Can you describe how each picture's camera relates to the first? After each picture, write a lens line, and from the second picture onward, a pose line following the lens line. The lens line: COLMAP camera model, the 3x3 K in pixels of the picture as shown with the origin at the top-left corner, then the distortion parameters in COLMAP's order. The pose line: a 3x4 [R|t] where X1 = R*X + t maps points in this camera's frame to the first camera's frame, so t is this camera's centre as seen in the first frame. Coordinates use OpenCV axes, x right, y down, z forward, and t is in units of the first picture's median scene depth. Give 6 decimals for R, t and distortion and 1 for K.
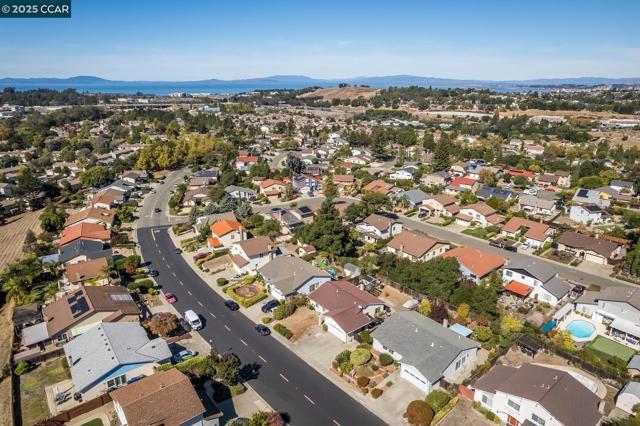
lens RADIAL K [[408.9, 0, 322.4], [0, 408.9, 214.2], [0, 0, 1]] dist [-0.070585, 0.064517]
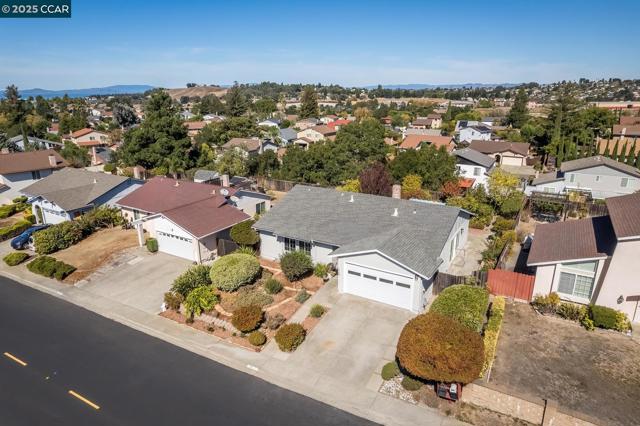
lens RADIAL K [[408.9, 0, 322.4], [0, 408.9, 214.2], [0, 0, 1]] dist [-0.070585, 0.064517]
pose [[0.940544, -0.101712, 0.324086, 0.025983], [0.107690, 0.994184, -0.000513, 0.159804], [-0.322149, 0.035384, 0.946027, 0.305827]]
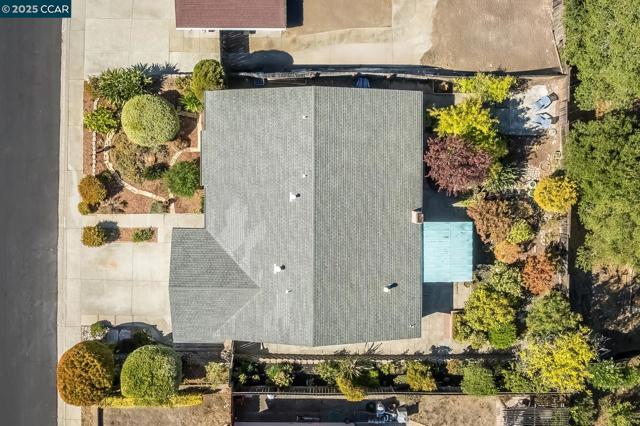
lens RADIAL K [[408.9, 0, 322.4], [0, 408.9, 214.2], [0, 0, 1]] dist [-0.070585, 0.064517]
pose [[0.764628, 0.642561, 0.049589, 0.128525], [-0.243929, 0.217329, 0.945128, 0.002587], [0.596525, -0.734768, 0.322916, 0.482101]]
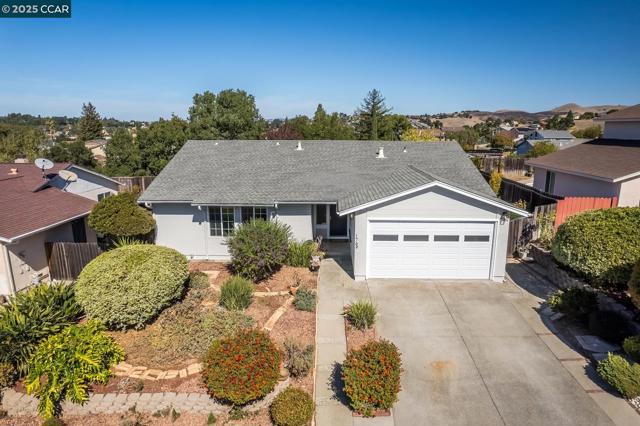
lens RADIAL K [[408.9, 0, 322.4], [0, 408.9, 214.2], [0, 0, 1]] dist [-0.070585, 0.064517]
pose [[0.653973, -0.163993, 0.738529, 0.009677], [0.236543, 0.971601, 0.006287, 0.178820], [-0.718587, 0.170583, 0.674192, 0.425327]]
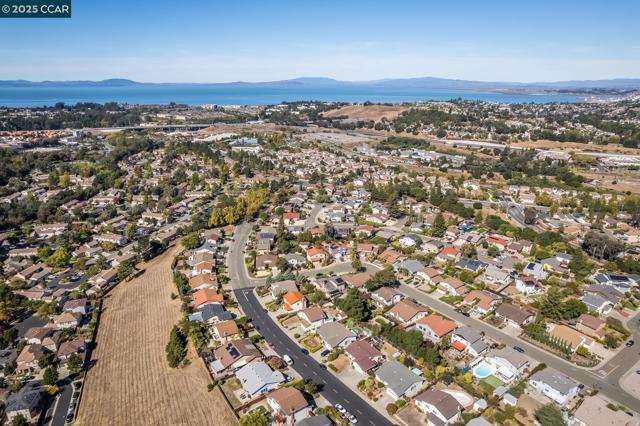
lens RADIAL K [[408.9, 0, 322.4], [0, 408.9, 214.2], [0, 0, 1]] dist [-0.070585, 0.064517]
pose [[0.998341, 0.016322, -0.055215, -0.029887], [-0.016493, 0.999860, -0.002651, -0.298580], [0.055164, 0.003558, 0.998471, -0.652978]]
